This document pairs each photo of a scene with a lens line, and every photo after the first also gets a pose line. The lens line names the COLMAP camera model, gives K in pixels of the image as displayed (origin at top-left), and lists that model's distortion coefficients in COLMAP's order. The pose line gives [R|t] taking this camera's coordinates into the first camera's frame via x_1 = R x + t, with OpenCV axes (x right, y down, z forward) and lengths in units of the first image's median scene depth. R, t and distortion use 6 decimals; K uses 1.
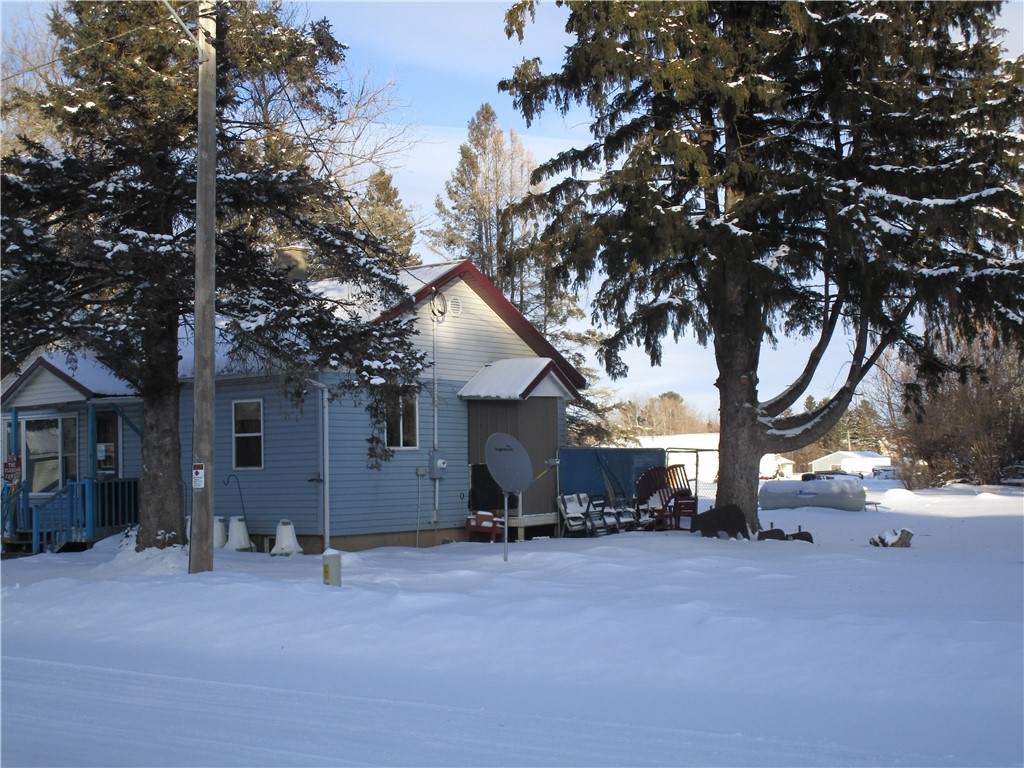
lens RADIAL K [[1764.8, 0, 511.8], [0, 1764.8, 385.2], [0, 0, 1]] dist [-0.060564, 0.000000]
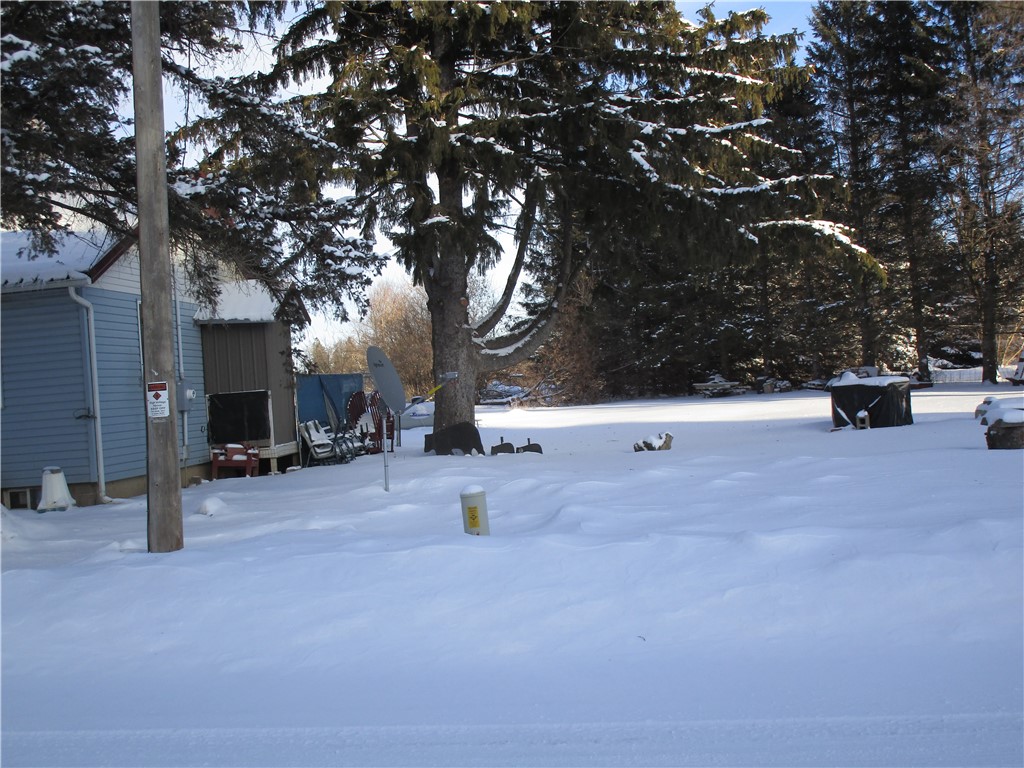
lens RADIAL K [[1236.5, 0, 511.9], [0, 1236.5, 381.2], [0, 0, 1]] dist [0.018660, 0.000000]
pose [[0.853344, -0.037521, 0.519997, -0.227695], [0.027651, 0.999260, 0.026725, 0.025437], [-0.520615, -0.008427, 0.853750, 0.372488]]
